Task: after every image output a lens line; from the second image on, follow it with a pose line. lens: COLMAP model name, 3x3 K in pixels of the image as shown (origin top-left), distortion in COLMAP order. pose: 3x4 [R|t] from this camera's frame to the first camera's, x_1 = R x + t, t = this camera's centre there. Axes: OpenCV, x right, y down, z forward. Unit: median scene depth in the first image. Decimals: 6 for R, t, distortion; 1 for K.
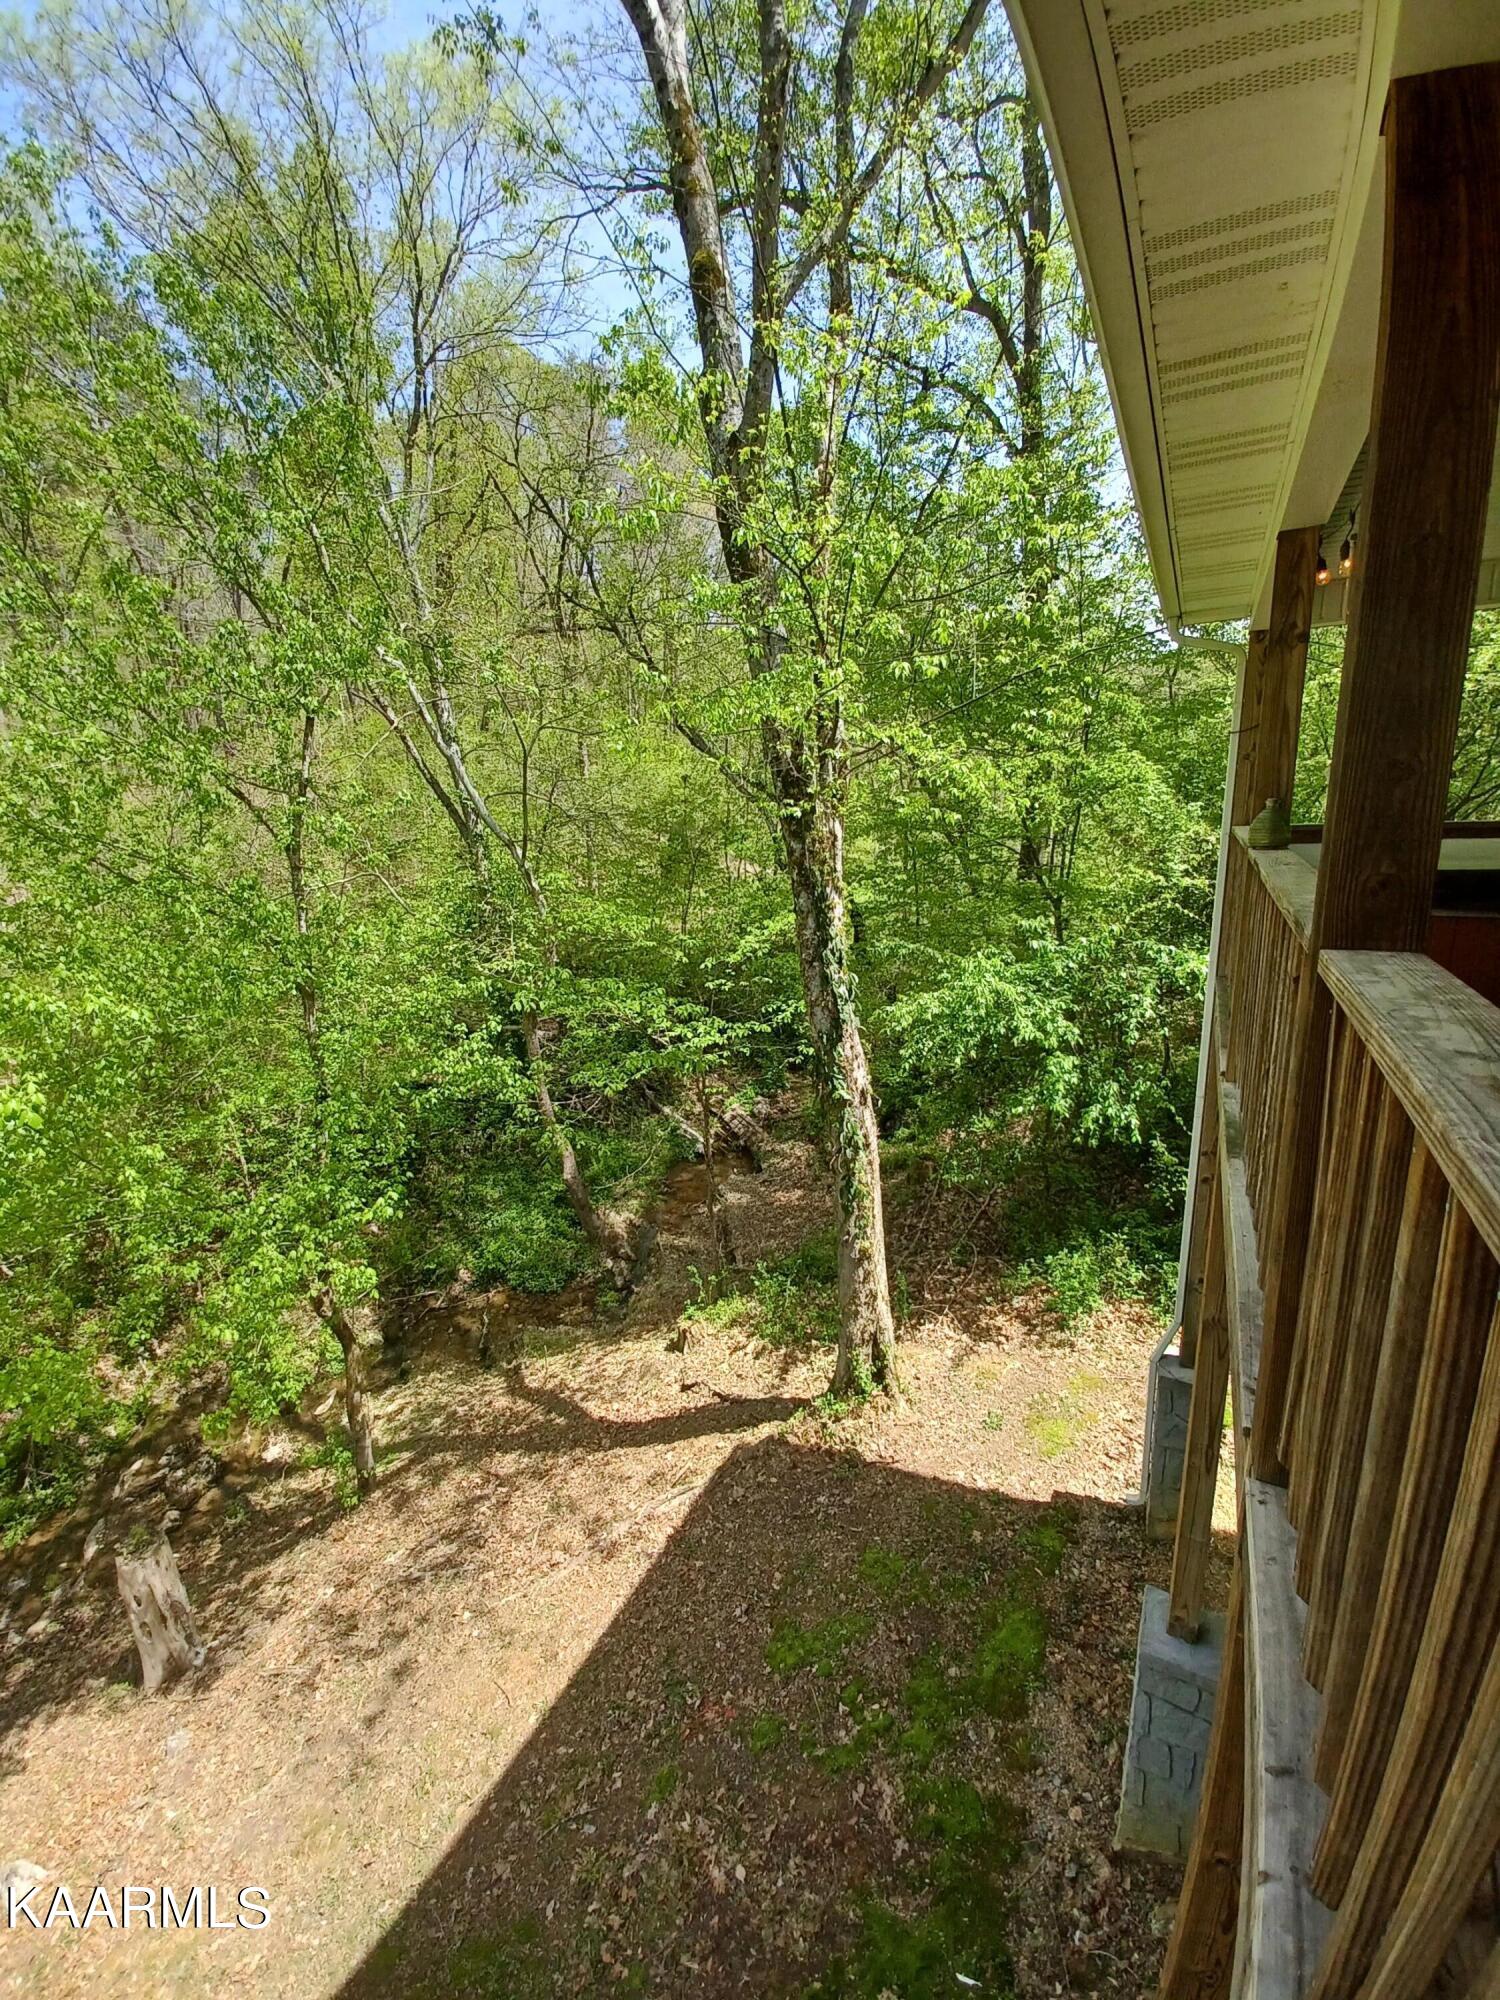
lens RADIAL K [[808.9, 0, 762.3], [0, 808.9, 987.0], [0, 0, 1]] dist [-0.011263, -0.001369]
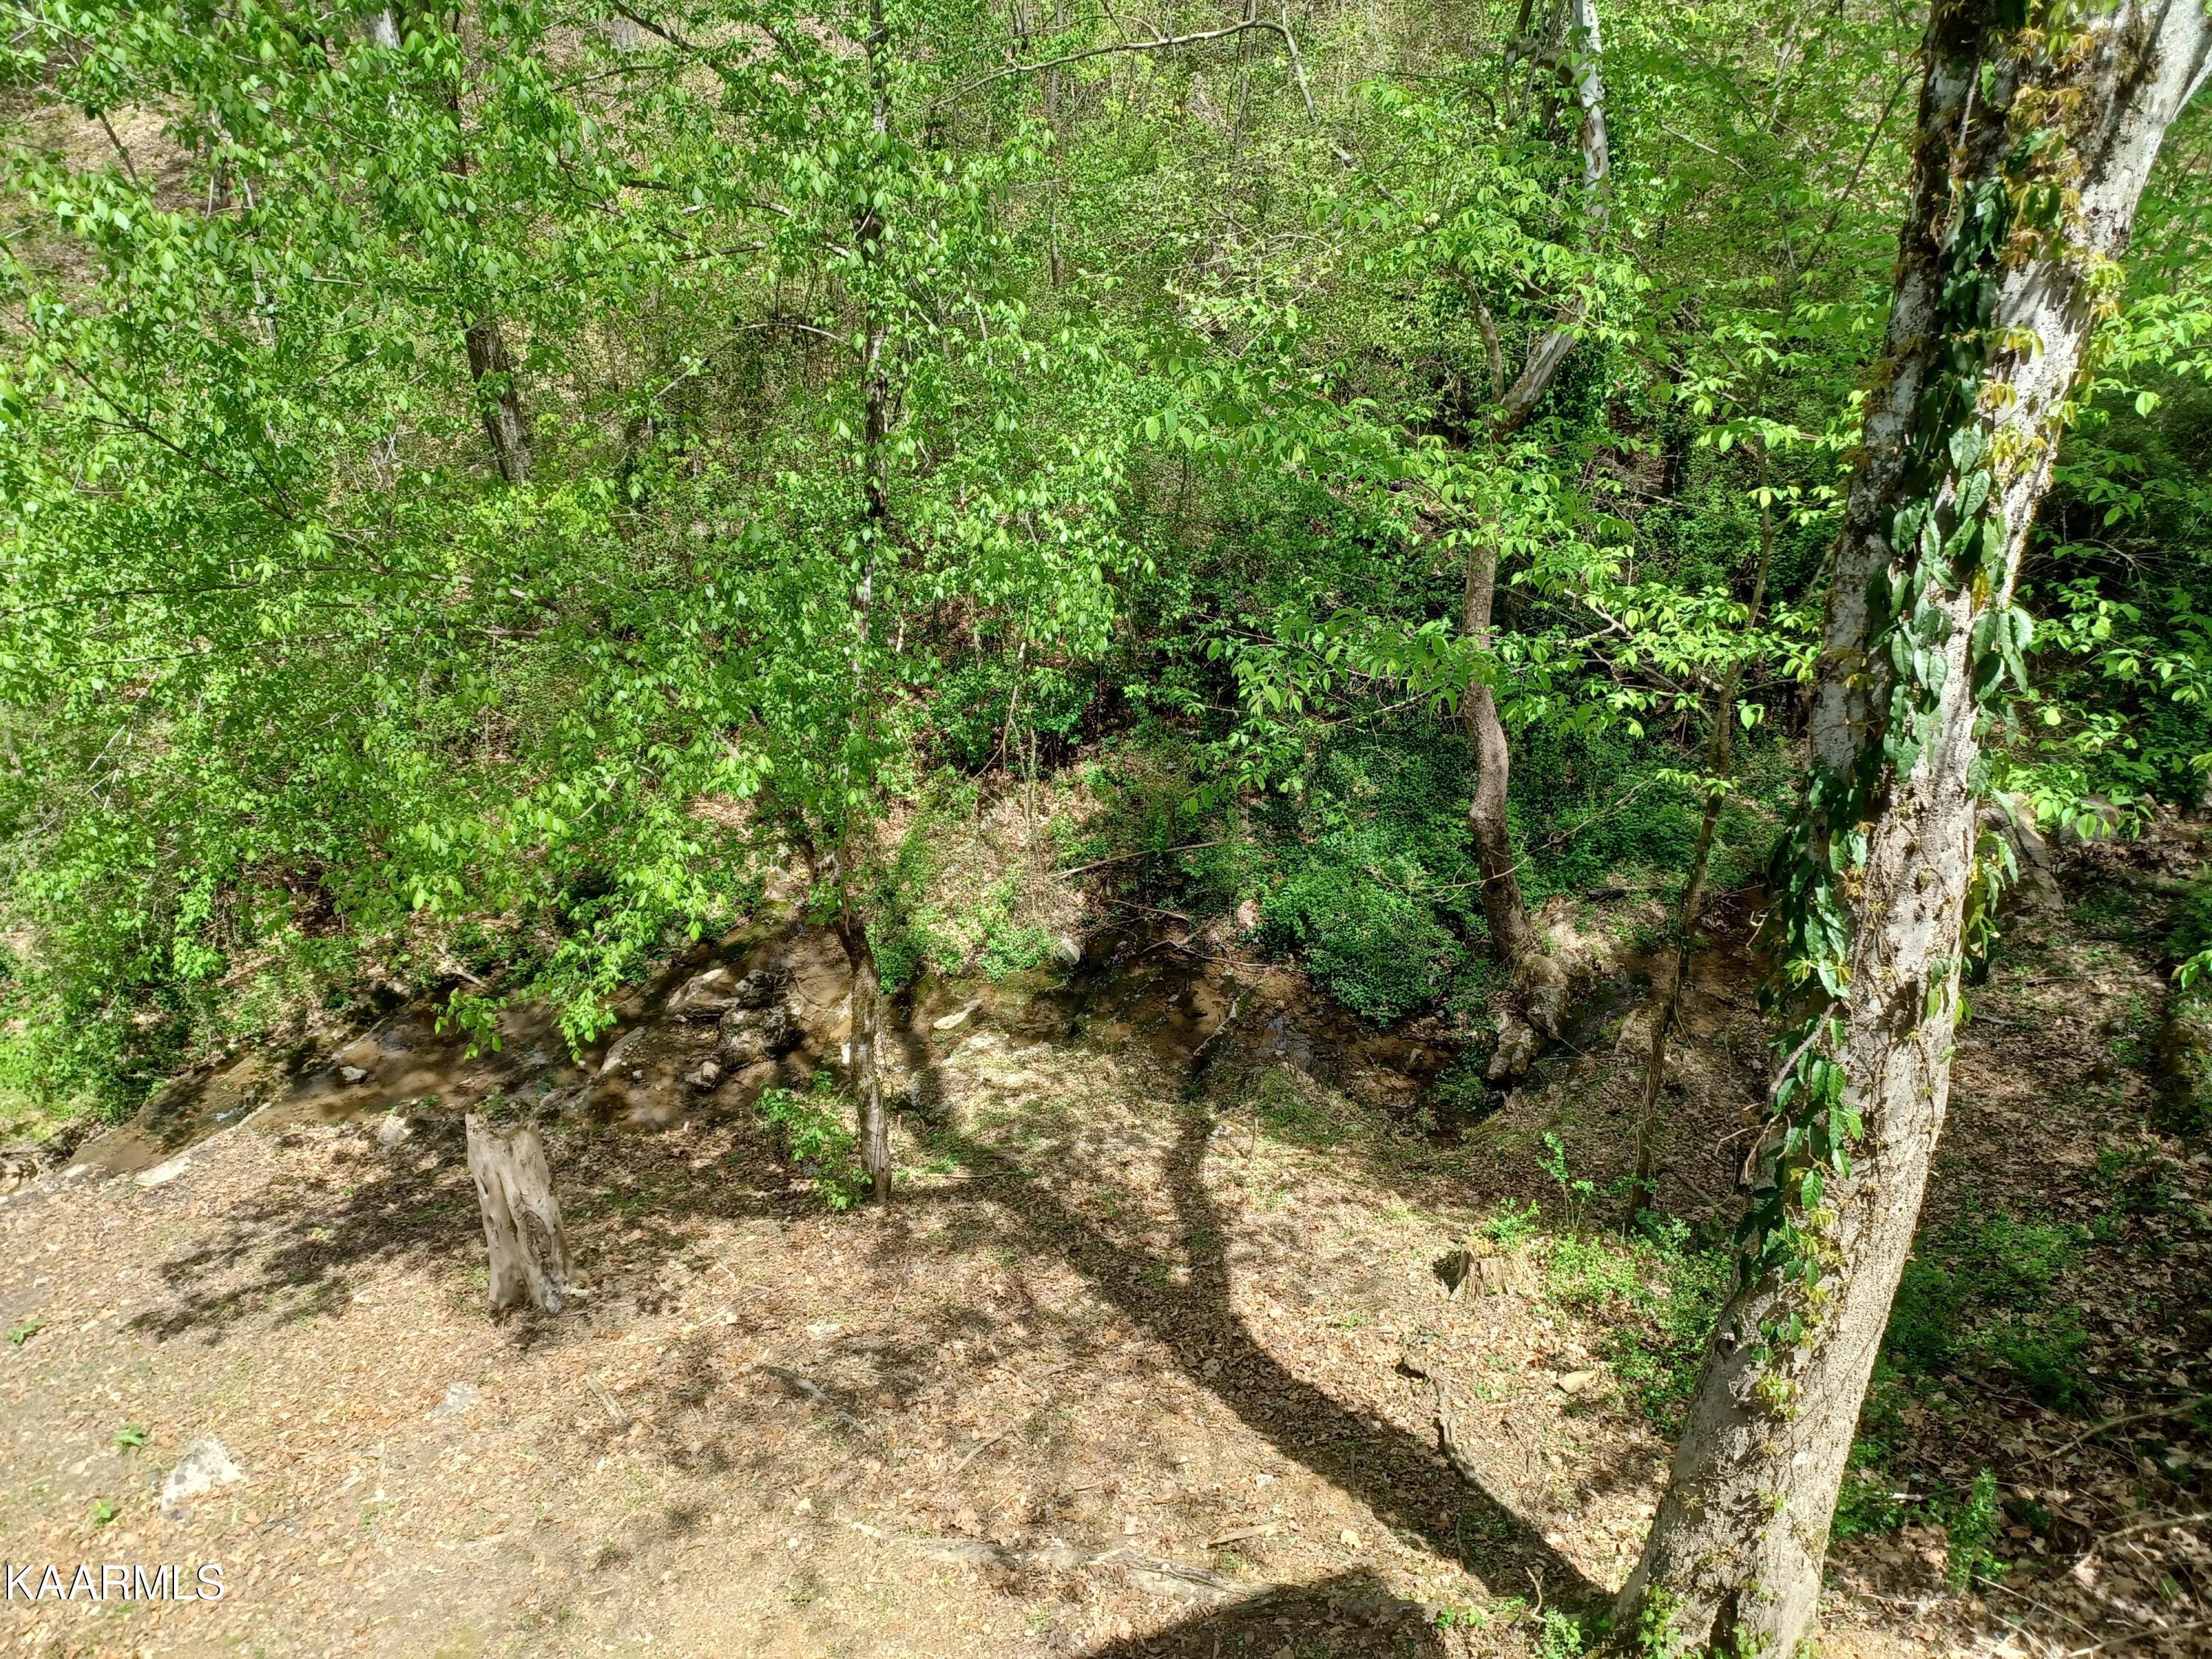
lens RADIAL K [[1606.5, 0, 1092.4], [0, 1606.5, 834.1], [0, 0, 1]] dist [0.061627, -0.005332]
pose [[0.732719, 0.388990, -0.558400, 0.165010], [-0.202402, 0.907968, 0.366917, -0.066703], [0.649736, -0.155825, 0.744017, 0.265579]]
